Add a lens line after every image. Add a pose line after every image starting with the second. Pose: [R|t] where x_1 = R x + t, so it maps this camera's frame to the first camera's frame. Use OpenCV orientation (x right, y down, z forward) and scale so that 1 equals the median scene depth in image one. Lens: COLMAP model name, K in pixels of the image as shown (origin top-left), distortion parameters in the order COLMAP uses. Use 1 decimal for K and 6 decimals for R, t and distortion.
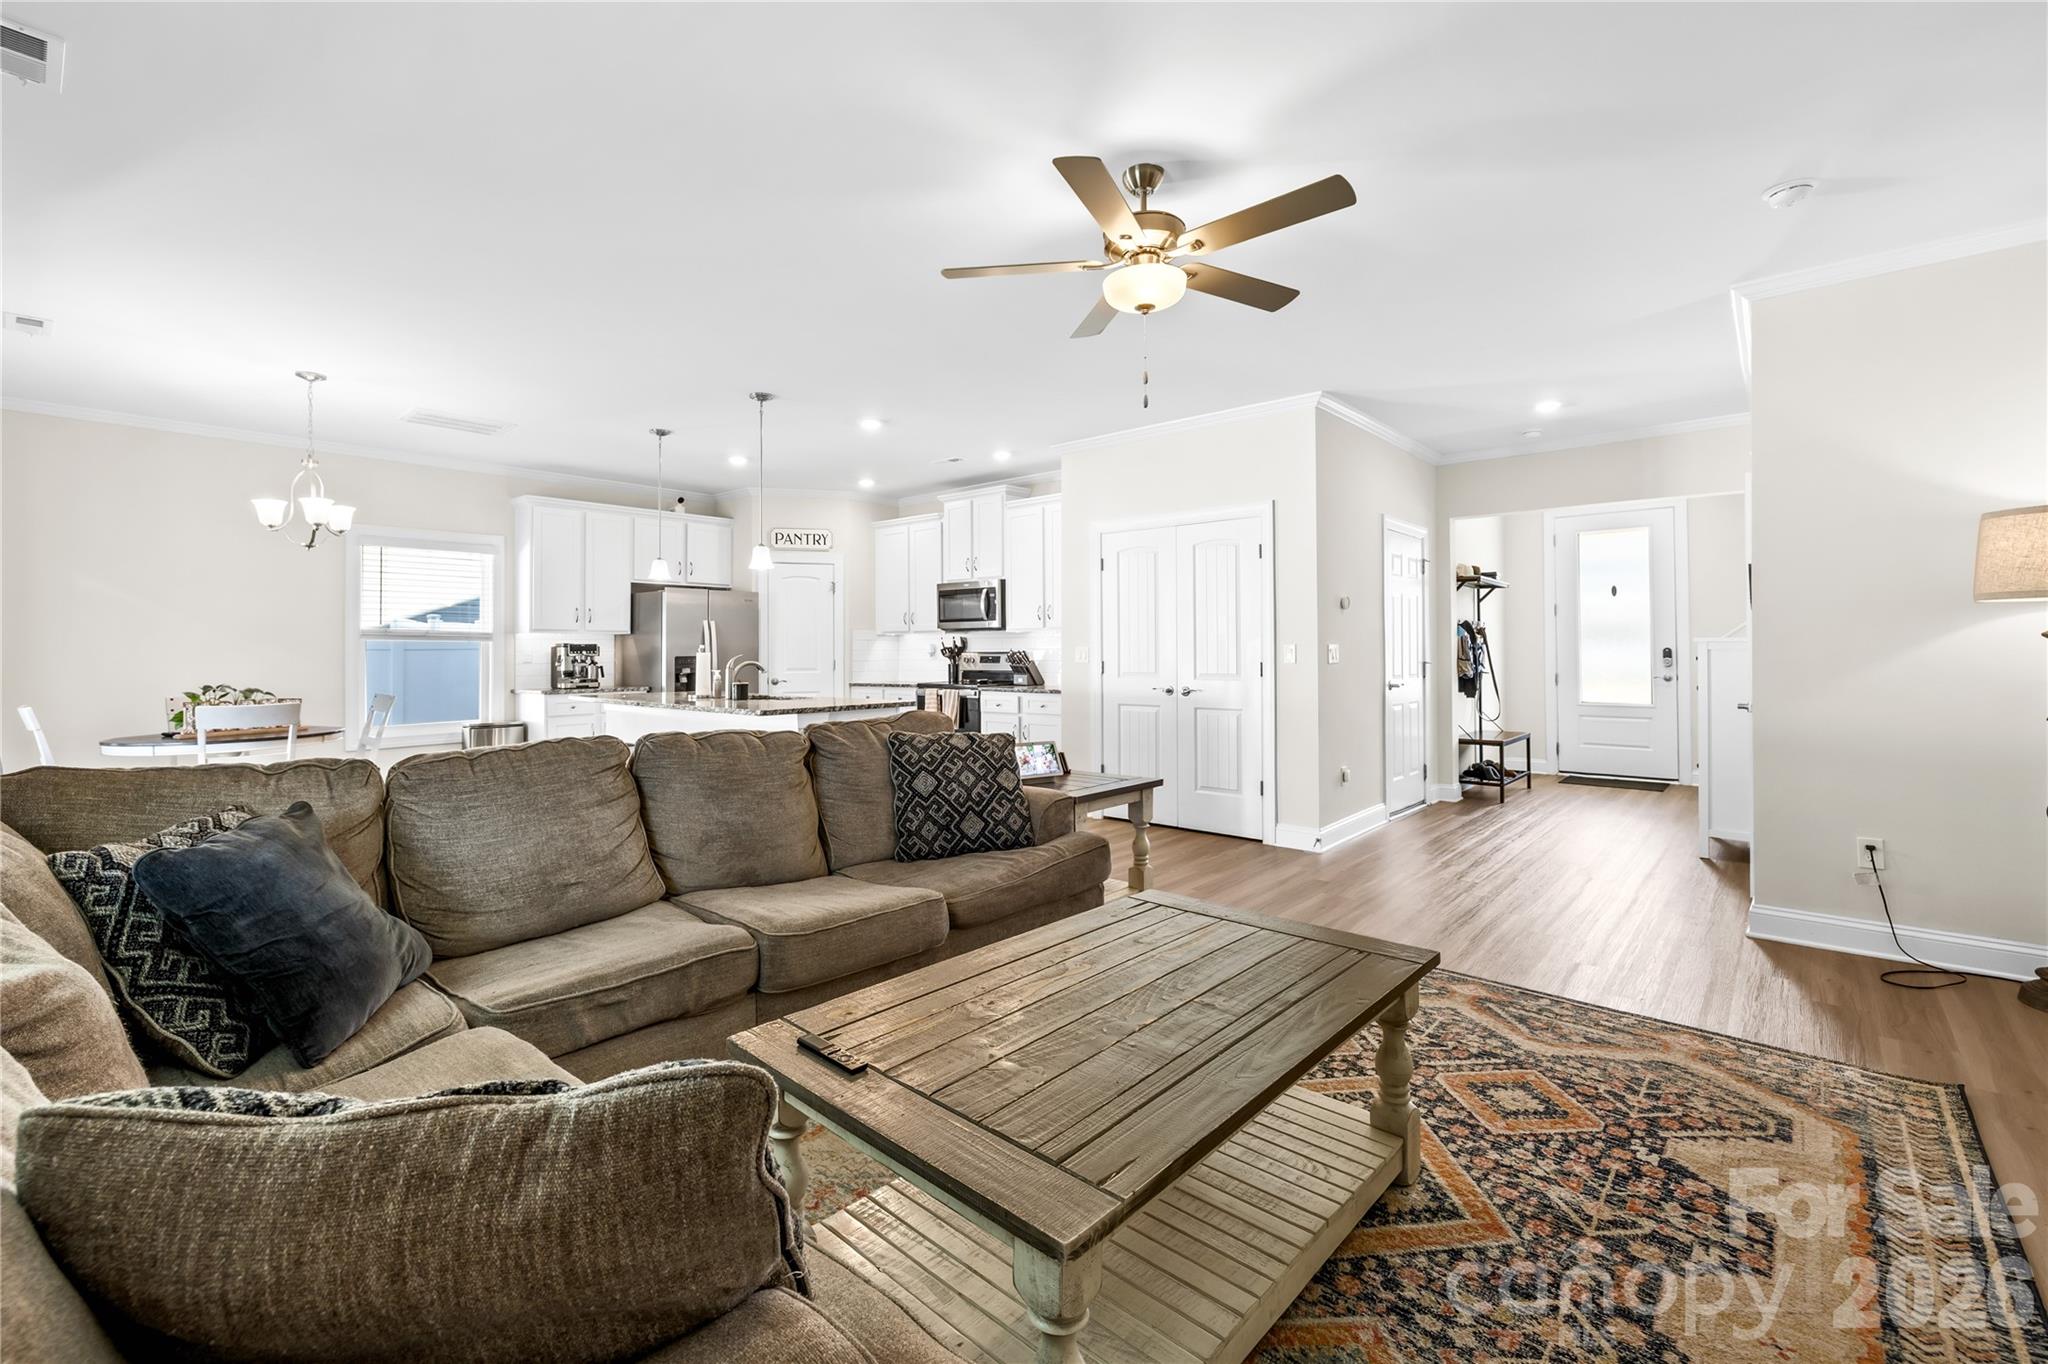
lens RADIAL K [[876.7, 0, 1002.3], [0, 876.7, 636.2], [0, 0, 1]] dist [0.000943, -0.000167]
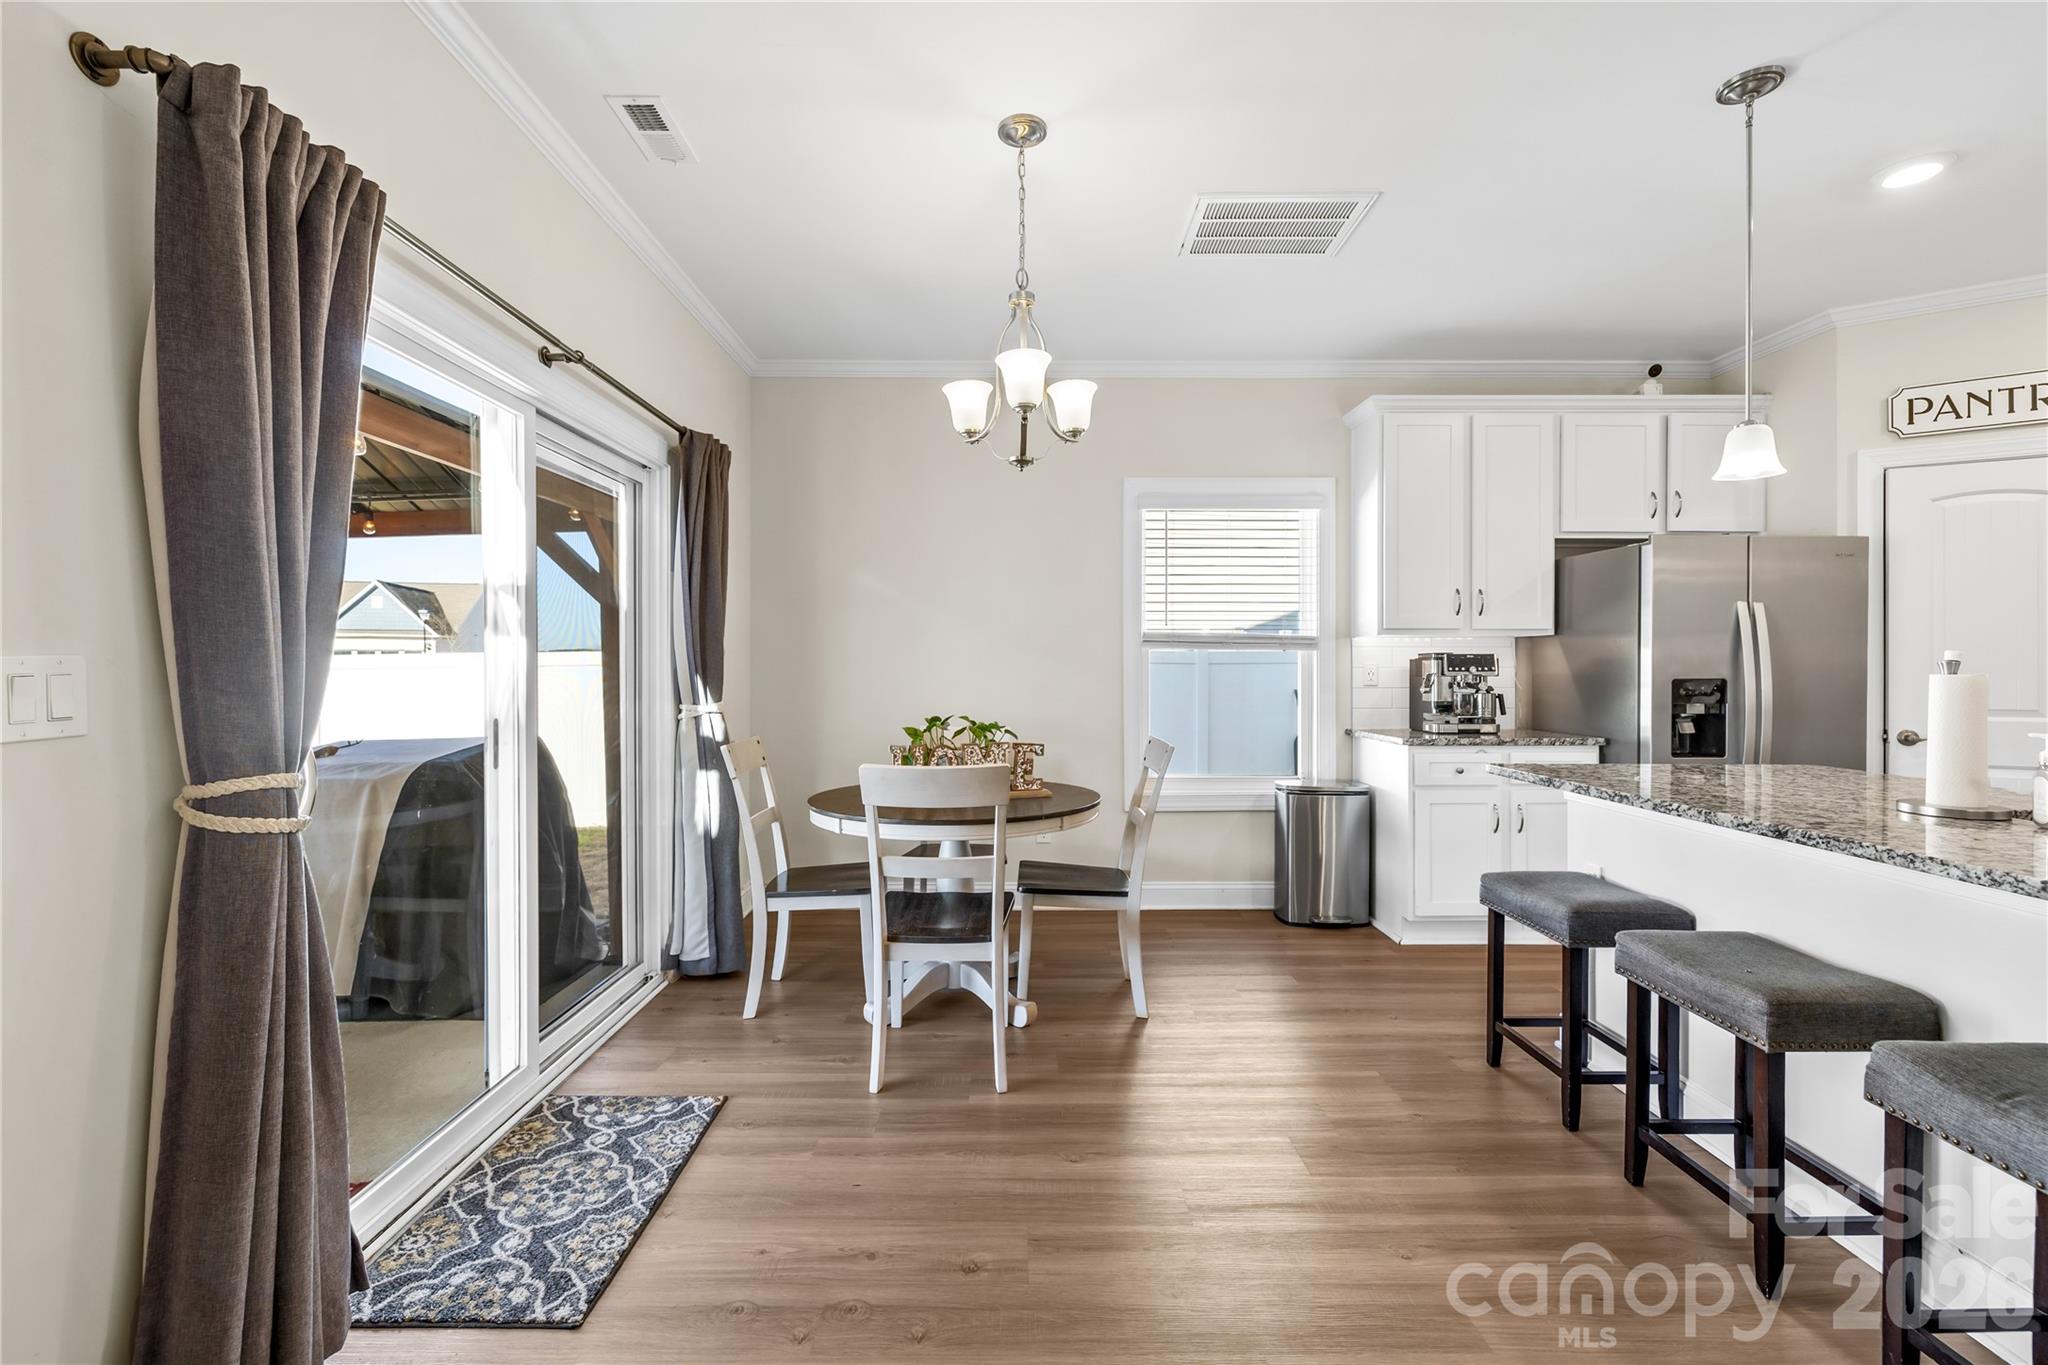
lens RADIAL K [[860.3, 0, 1015.4], [0, 860.3, 665.9], [0, 0, 1]] dist [0.000757, -0.000206]
pose [[0.674489, 0.004225, -0.738273, -0.336107], [0.008174, 0.999880, 0.013190, 0.008698], [0.738239, -0.014931, 0.674373, 0.525694]]
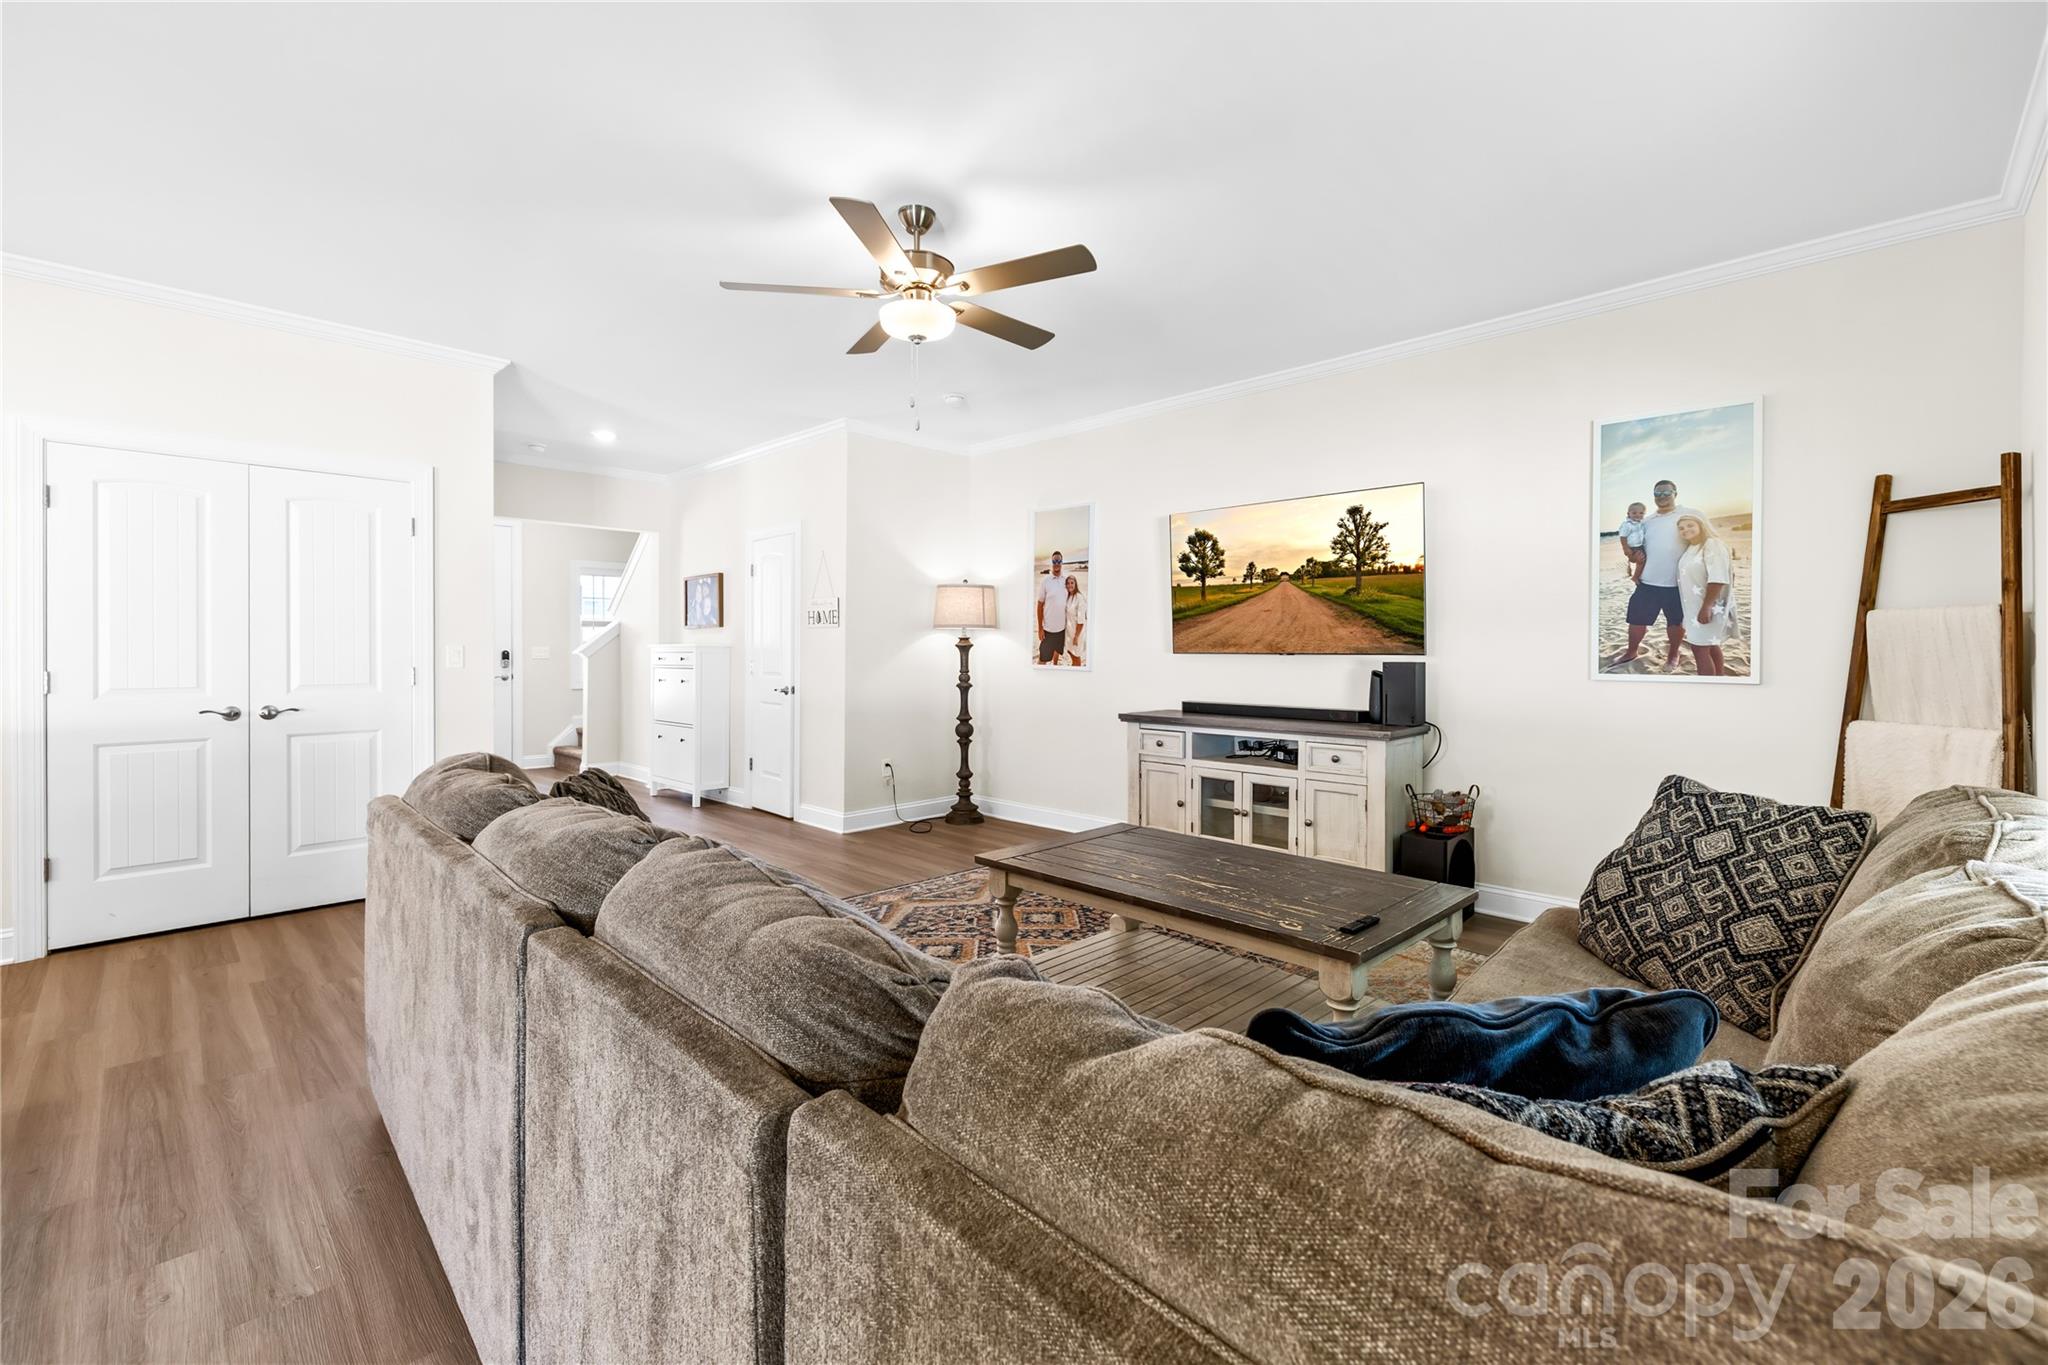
lens RADIAL K [[867.1, 0, 1016.9], [0, 867.1, 654.9], [0, 0, 1]] dist [-0.003094, -0.000238]
pose [[0.044358, -0.001523, 0.999015, -0.427862], [-0.016290, 0.999865, 0.002248, 0.007297], [-0.998883, -0.016374, 0.044328, 0.387707]]
